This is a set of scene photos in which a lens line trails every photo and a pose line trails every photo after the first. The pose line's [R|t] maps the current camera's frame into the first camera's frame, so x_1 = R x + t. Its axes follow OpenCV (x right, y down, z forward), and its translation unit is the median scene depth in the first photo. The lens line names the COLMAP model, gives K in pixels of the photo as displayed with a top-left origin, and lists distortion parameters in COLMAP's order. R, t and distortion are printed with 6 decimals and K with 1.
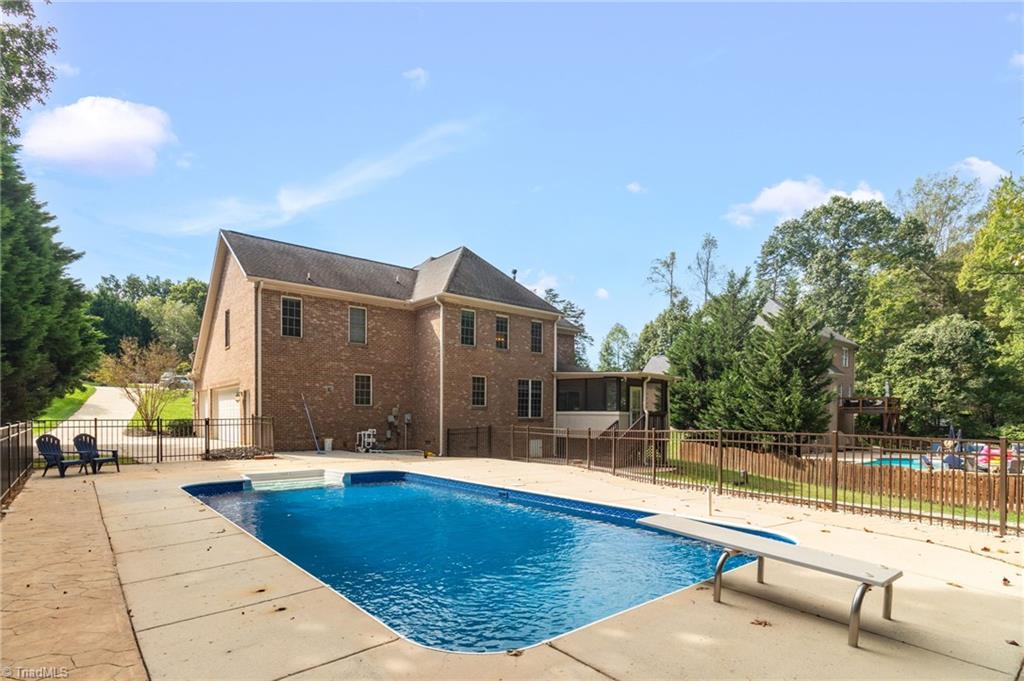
lens RADIAL K [[506.2, 0, 511.1], [0, 506.2, 417.9], [0, 0, 1]] dist [0.000671, 0.000012]
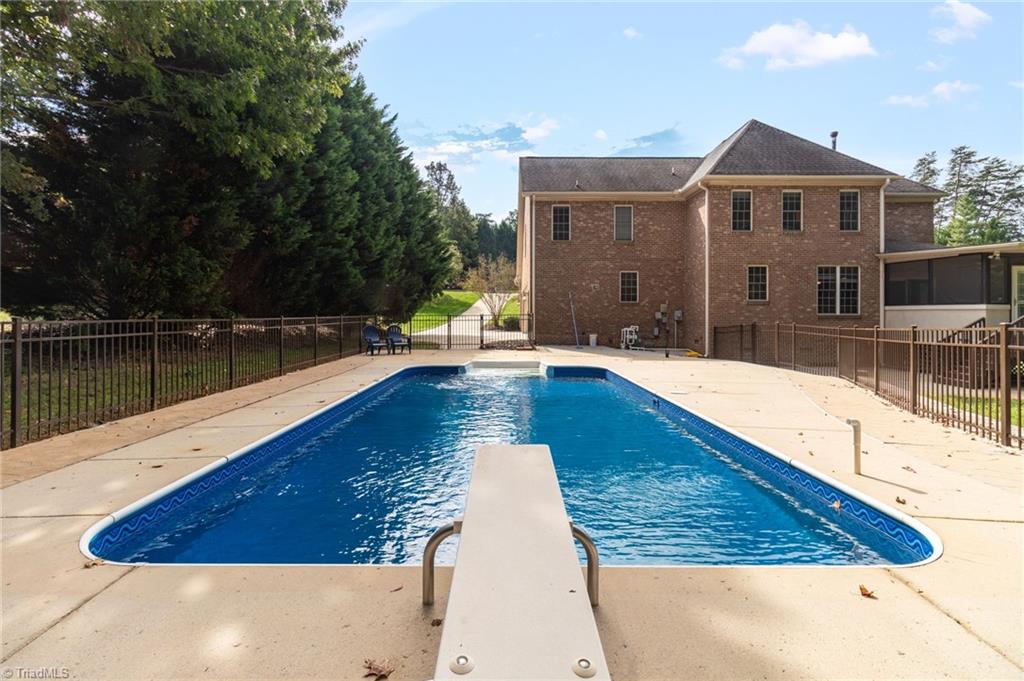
lens RADIAL K [[489.1, 0, 513.6], [0, 489.1, 311.0], [0, 0, 1]] dist [-0.000537, 0.000111]
pose [[0.773406, -0.007082, -0.633872, 0.144622], [-0.001757, 0.999910, -0.013314, 0.005962], [0.633909, 0.011411, 0.773324, 0.104279]]
